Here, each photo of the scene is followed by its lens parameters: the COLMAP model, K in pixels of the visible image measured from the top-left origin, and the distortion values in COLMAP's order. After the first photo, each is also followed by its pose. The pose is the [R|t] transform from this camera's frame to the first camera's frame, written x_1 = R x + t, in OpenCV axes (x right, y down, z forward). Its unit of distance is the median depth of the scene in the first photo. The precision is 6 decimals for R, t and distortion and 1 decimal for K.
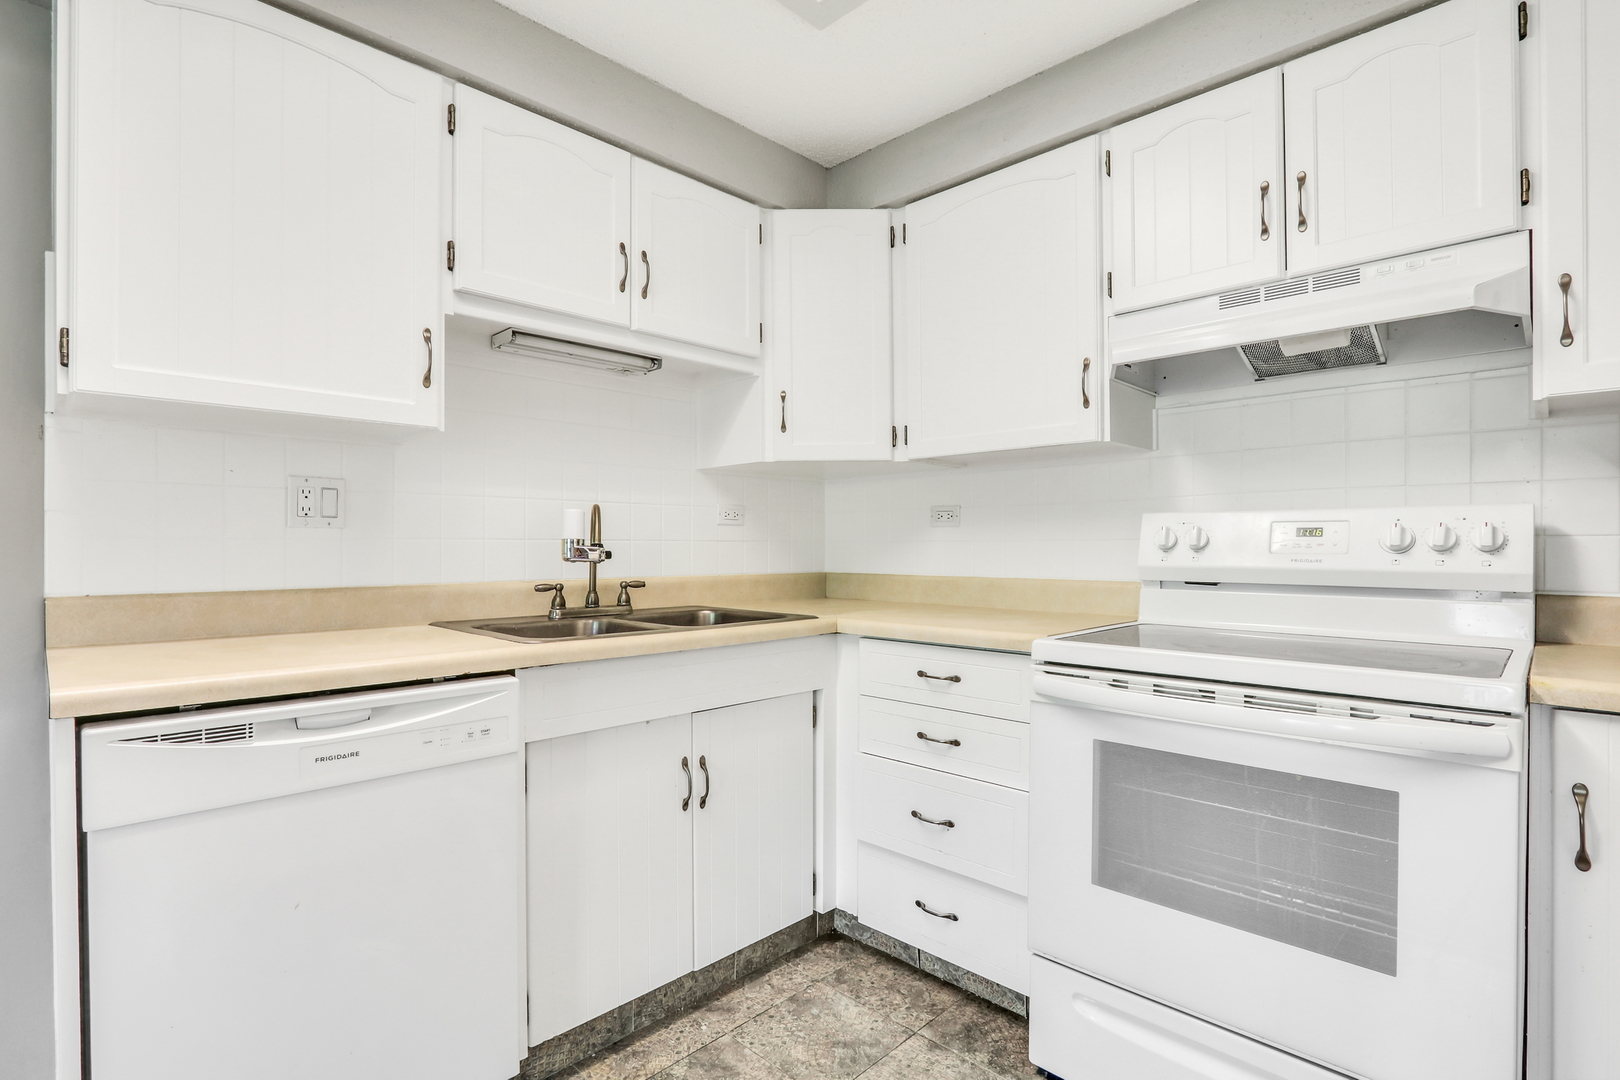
lens RADIAL K [[784.0, 0, 808.6], [0, 784.0, 538.5], [0, 0, 1]] dist [-0.016843, 0.000277]
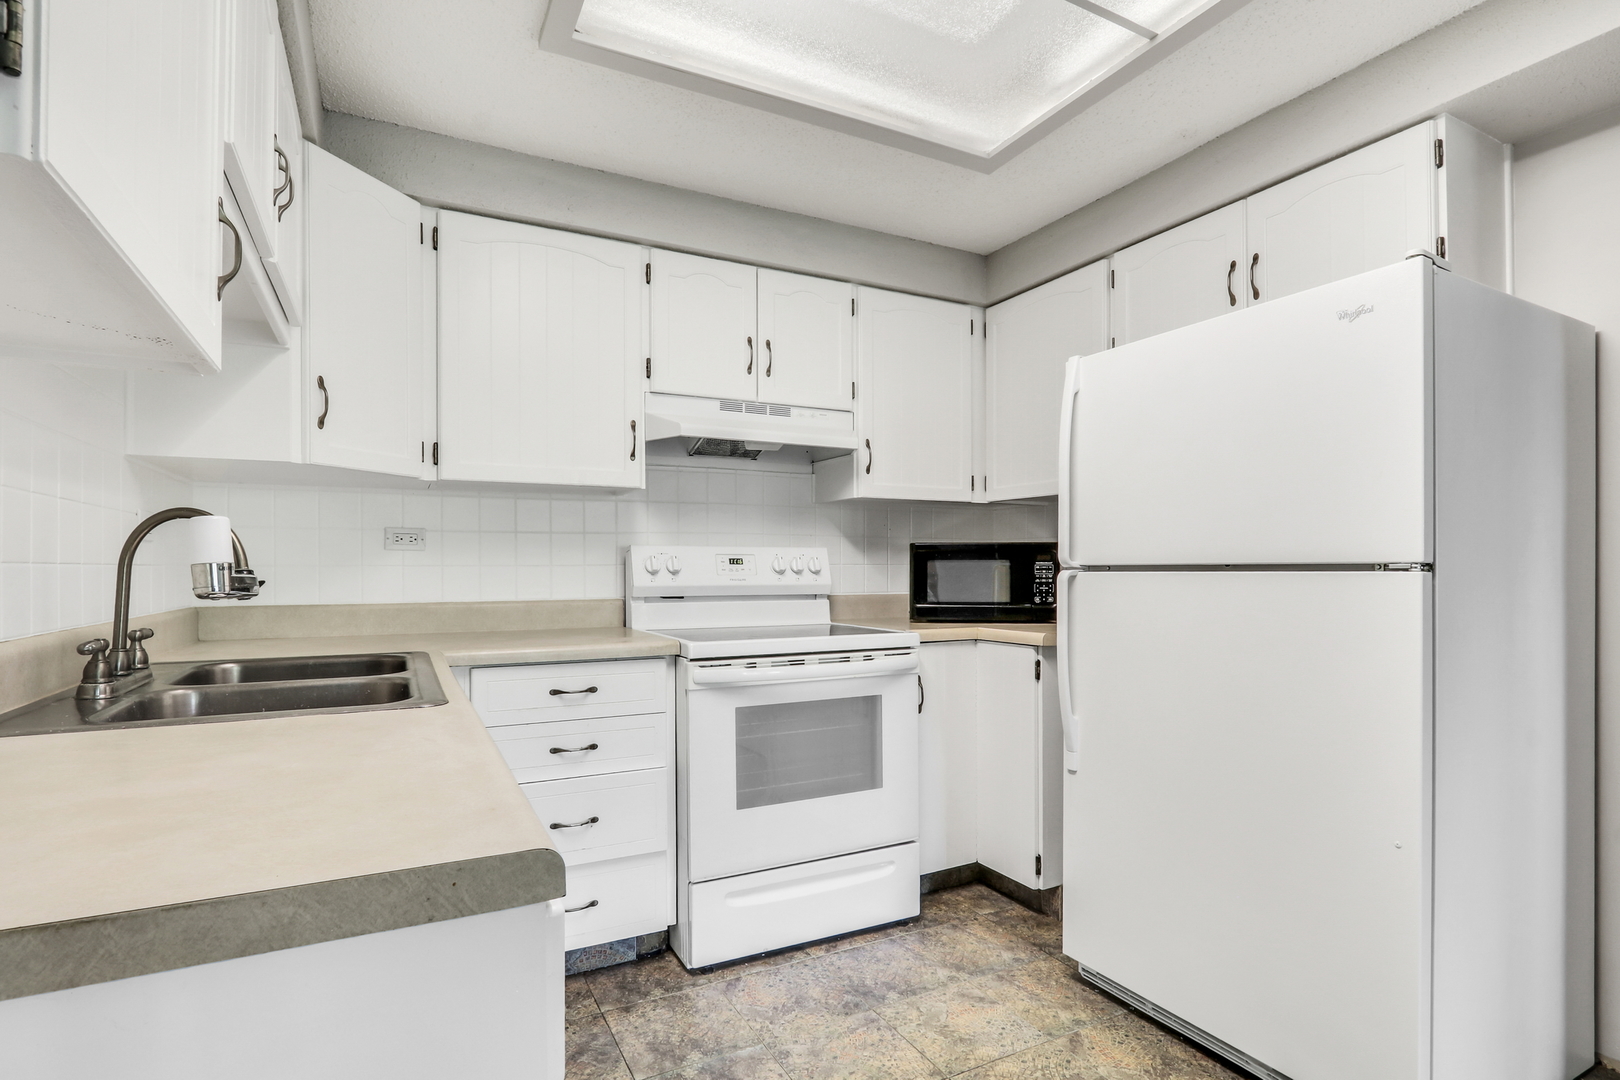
lens RADIAL K [[784.0, 0, 807.6], [0, 784.0, 556.9], [0, 0, 1]] dist [-0.016843, 0.000277]
pose [[0.312740, 0.013782, 0.949739, -0.804394], [-0.007233, 0.999900, -0.012128, 0.000740], [-0.949811, -0.003076, 0.312808, 0.369734]]
